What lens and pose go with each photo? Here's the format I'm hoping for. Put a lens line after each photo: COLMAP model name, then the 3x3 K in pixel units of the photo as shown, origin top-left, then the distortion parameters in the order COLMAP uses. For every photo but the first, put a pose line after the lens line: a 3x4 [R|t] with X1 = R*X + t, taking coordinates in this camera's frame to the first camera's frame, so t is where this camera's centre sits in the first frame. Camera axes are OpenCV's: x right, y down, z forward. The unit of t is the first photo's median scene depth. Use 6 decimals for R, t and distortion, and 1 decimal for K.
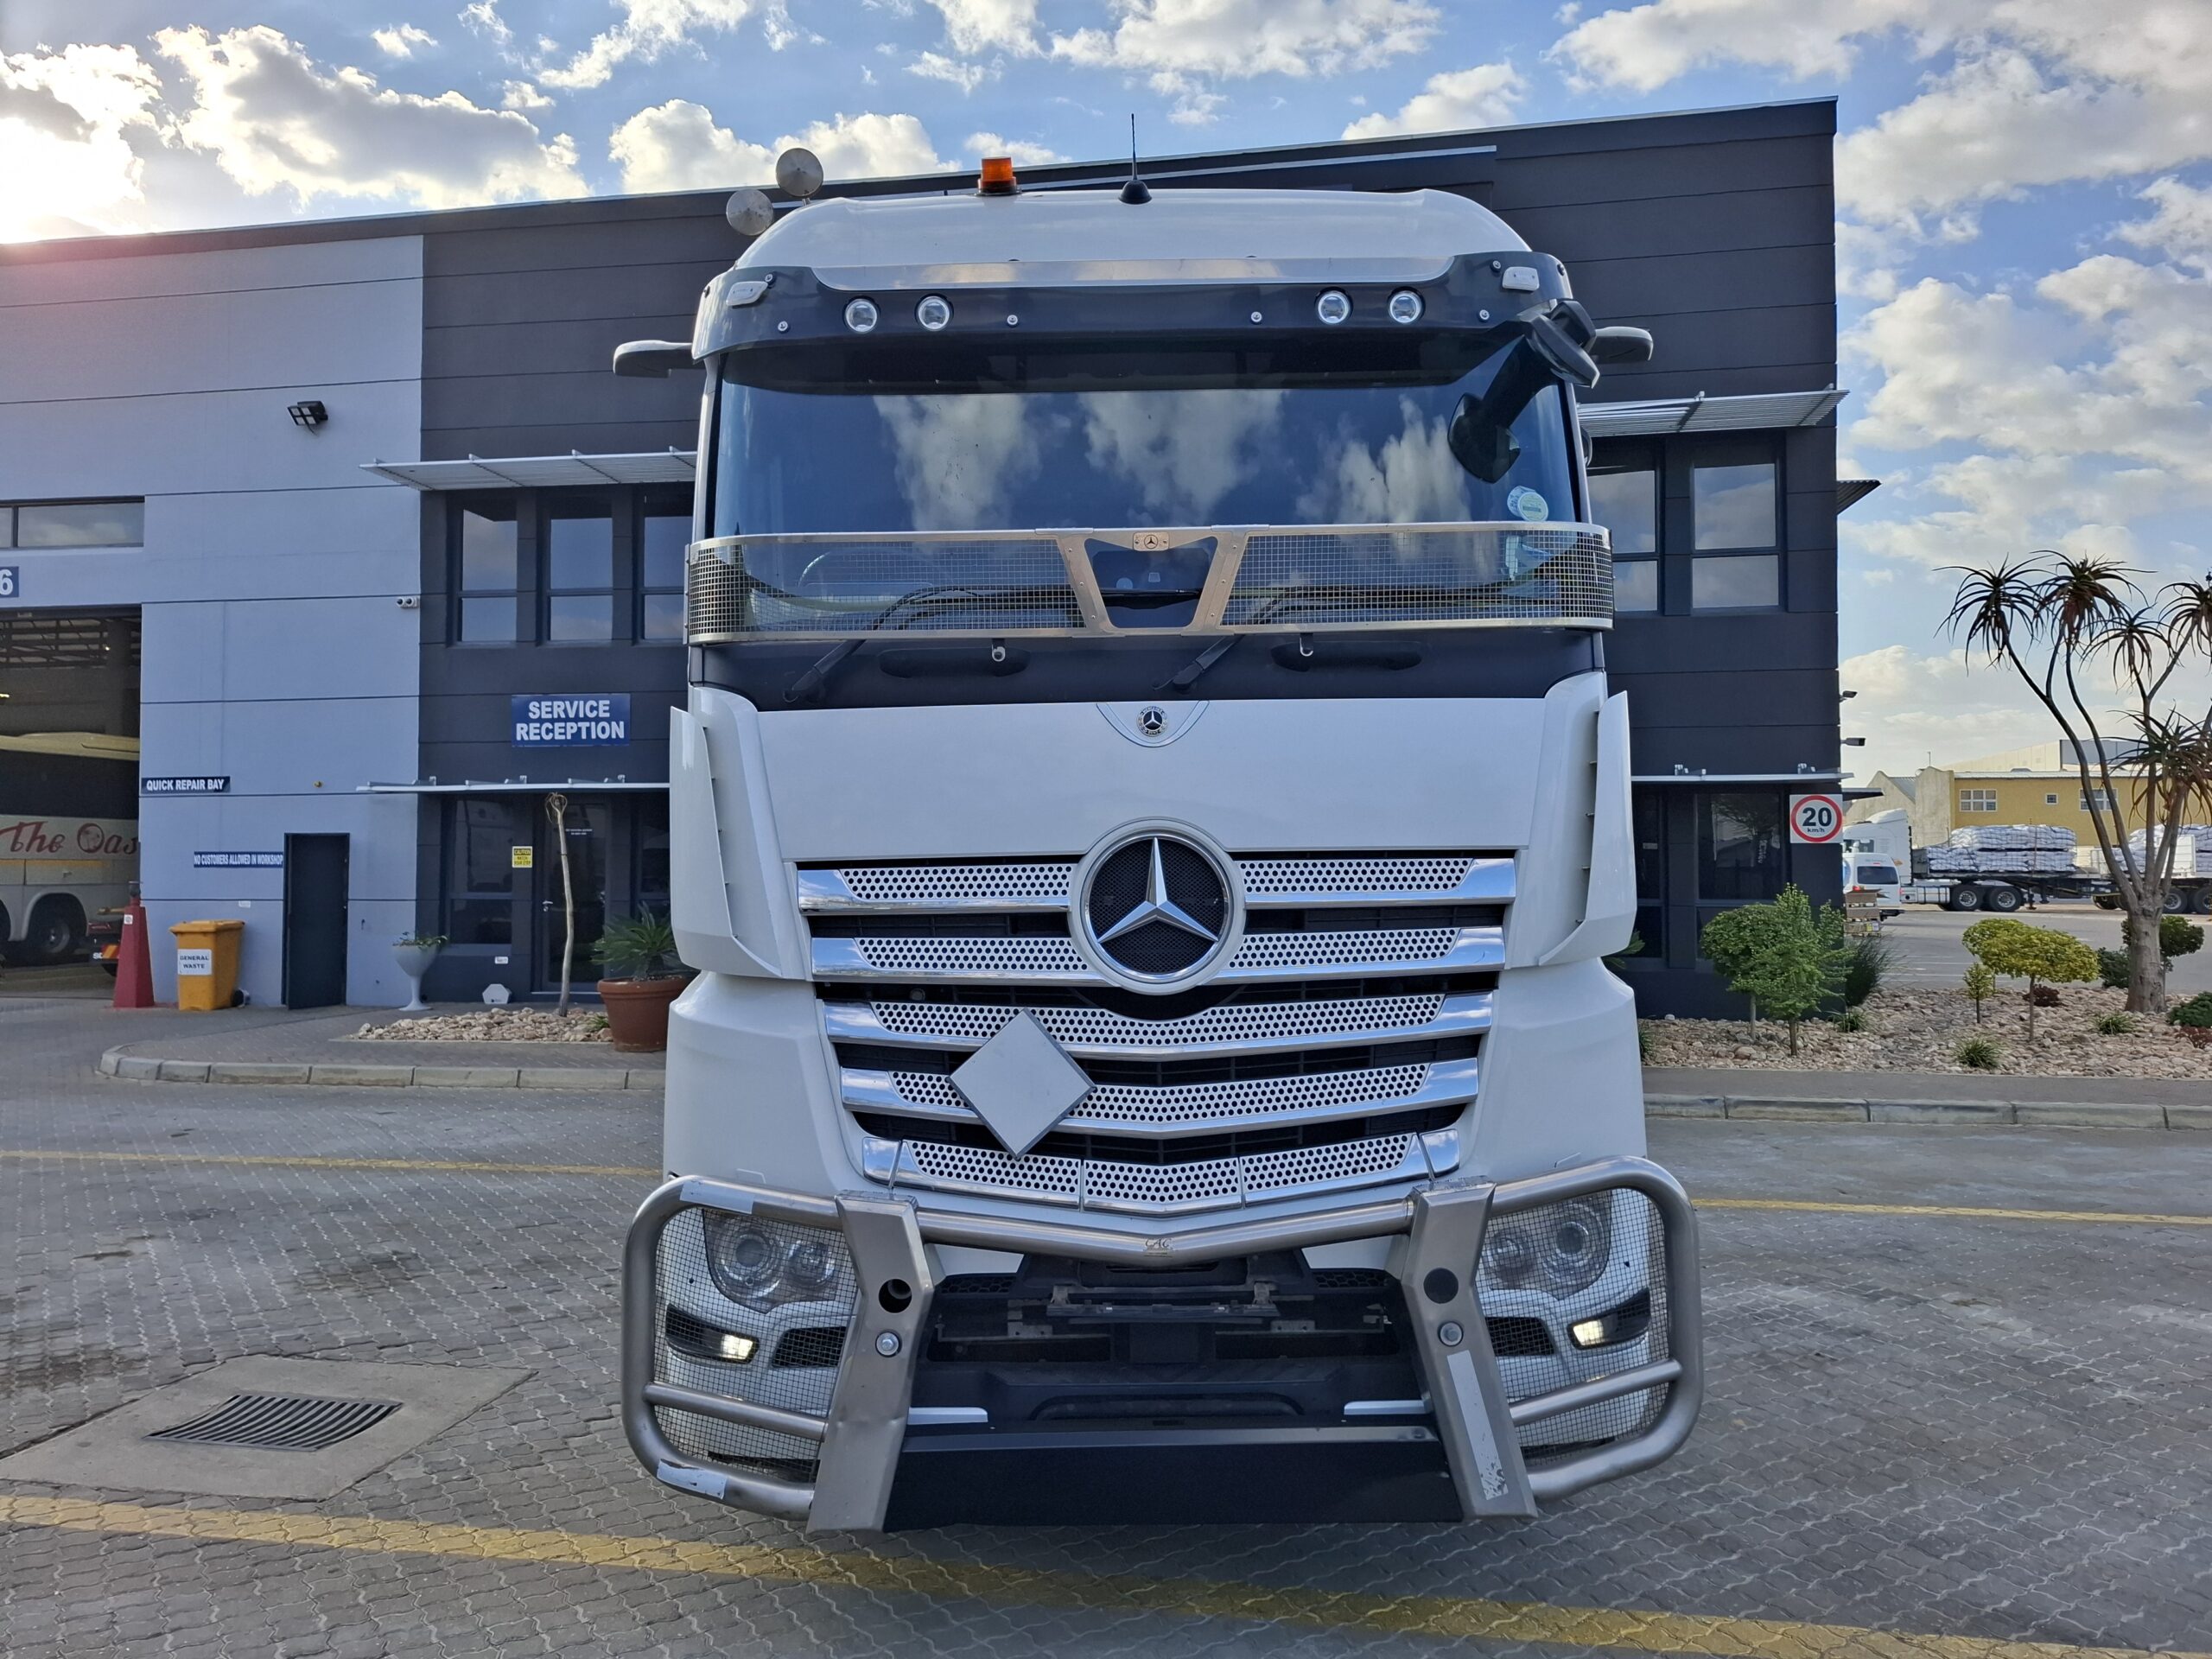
lens RADIAL K [[1501.1, 0, 1110.1], [0, 1501.1, 825.0], [0, 0, 1]] dist [0.034582, -0.024709]
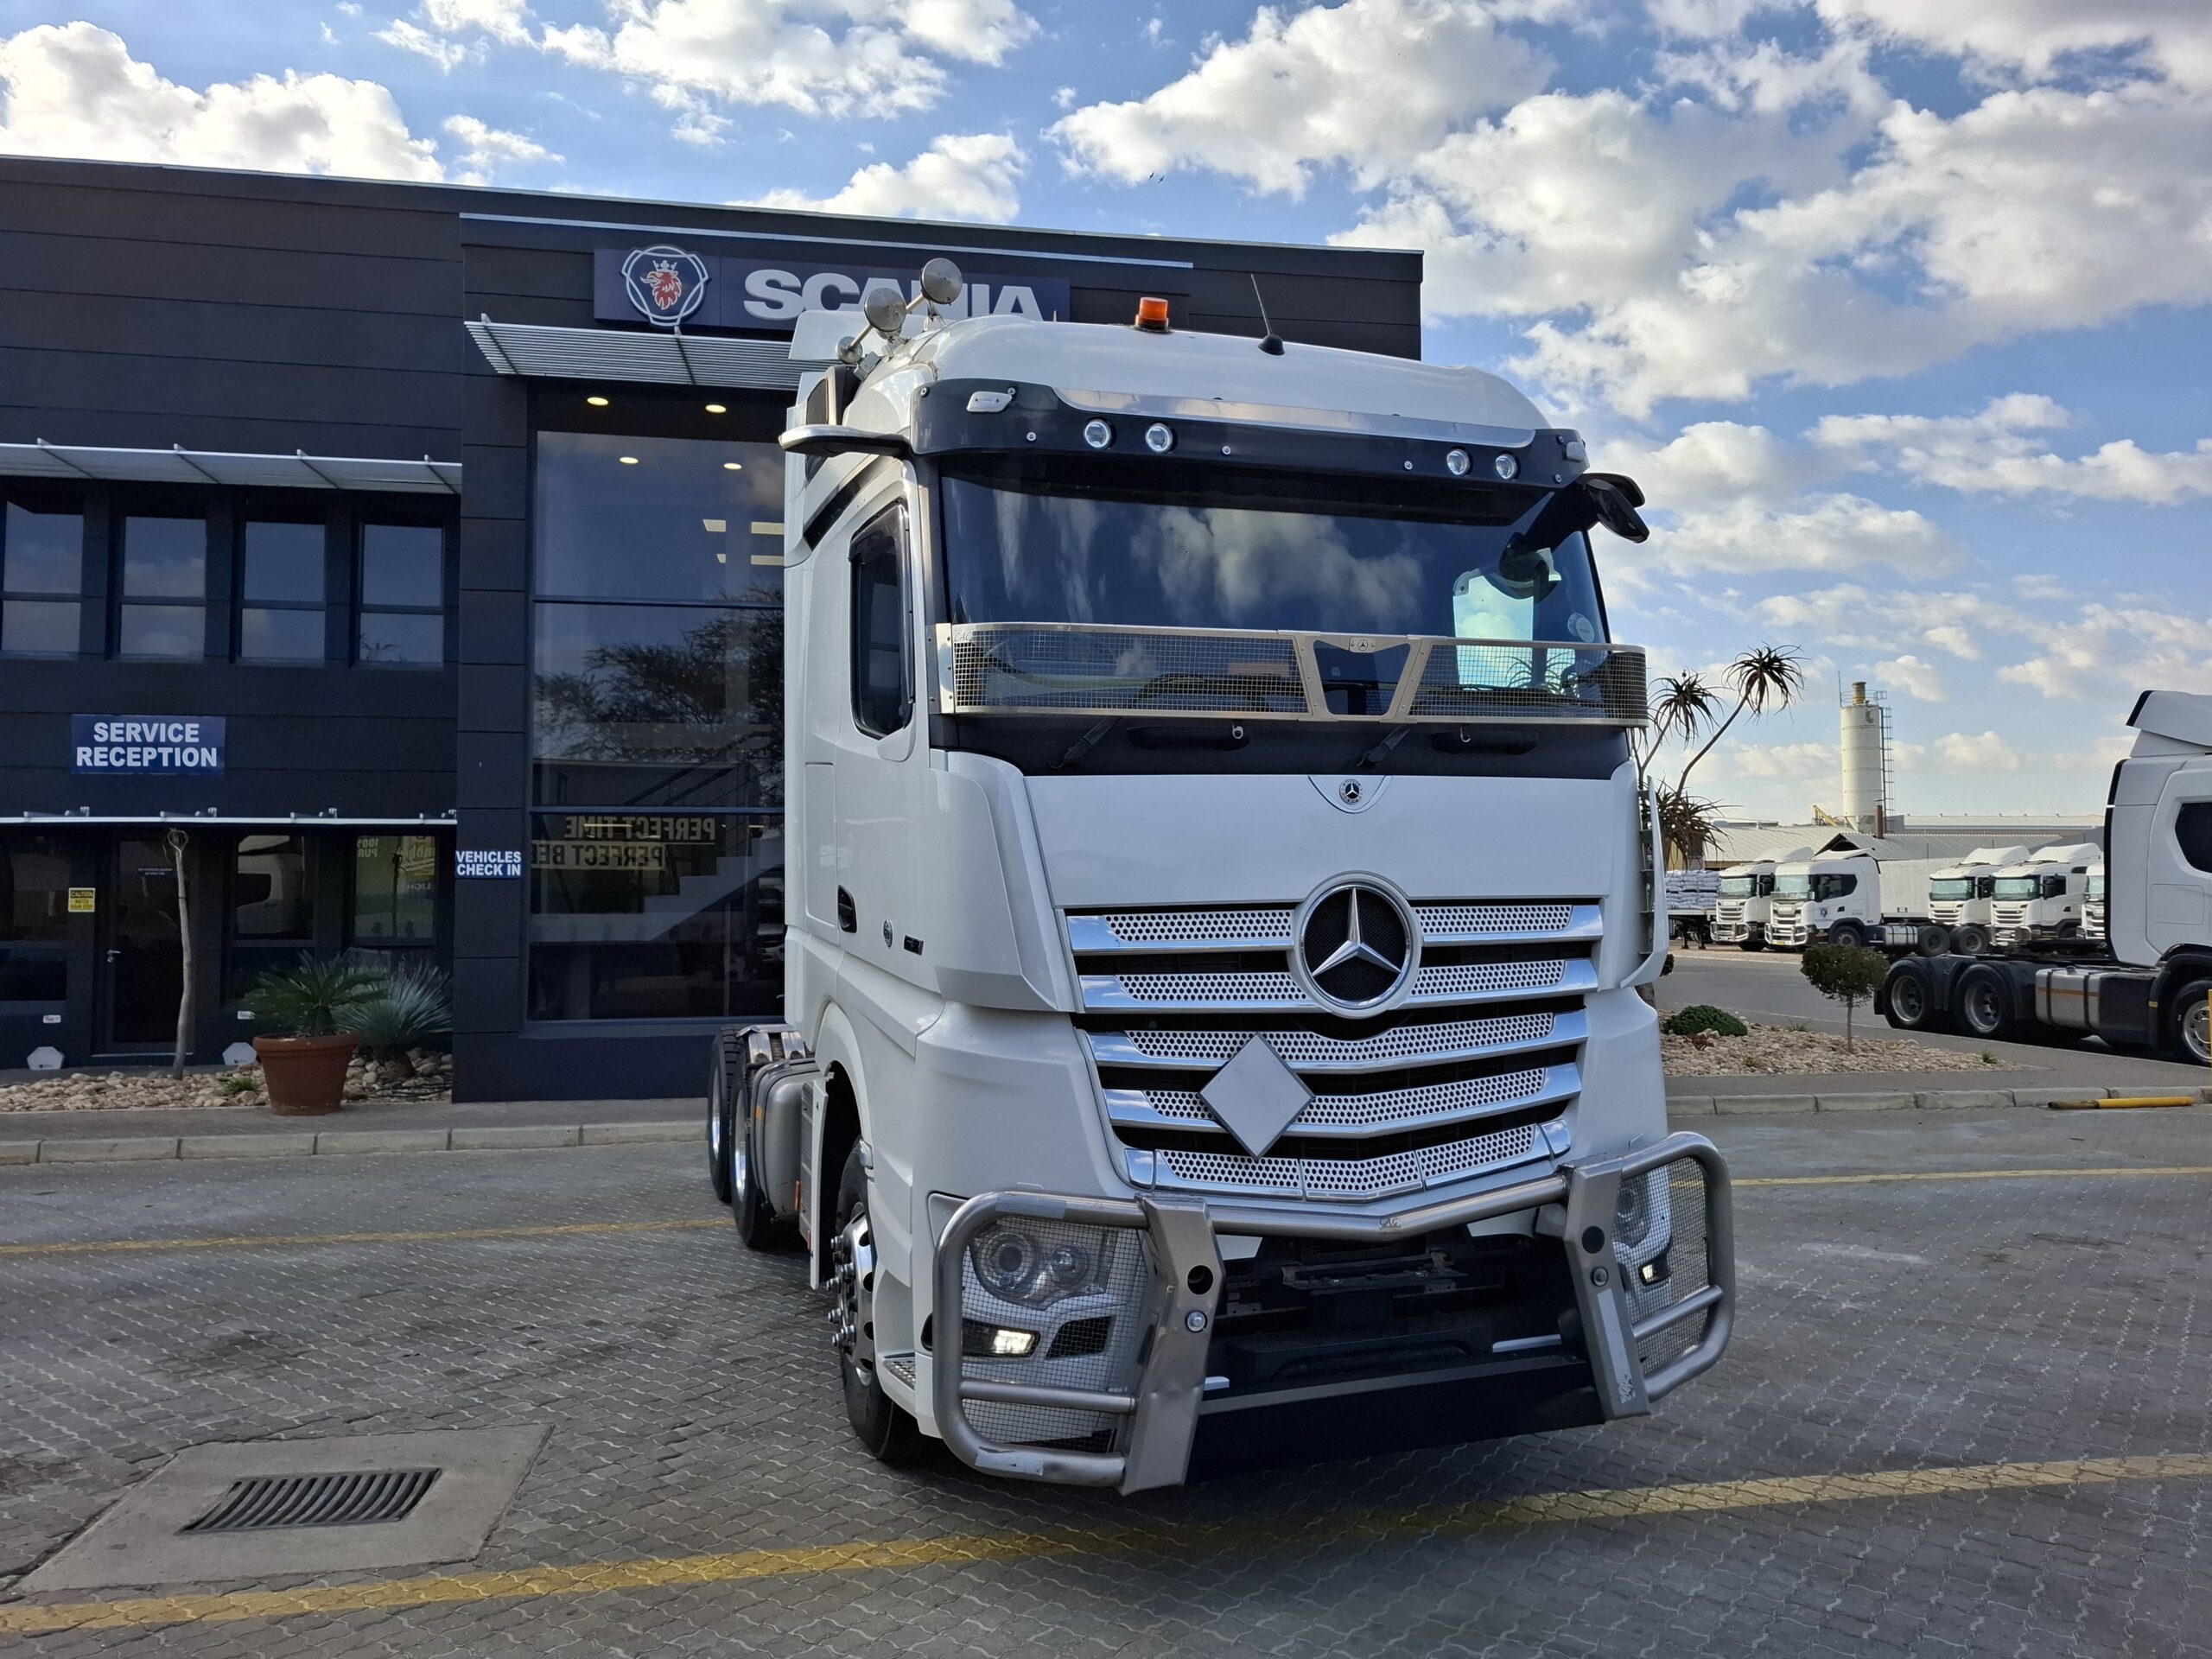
lens RADIAL K [[1501.1, 0, 1102.2], [0, 1501.1, 837.9], [0, 0, 1]] dist [0.034582, -0.024709]
pose [[0.949385, 0.011559, 0.313901, -0.535611], [-0.005973, 0.999806, -0.018750, -0.008235], [-0.314057, 0.015926, 0.949271, -0.084570]]
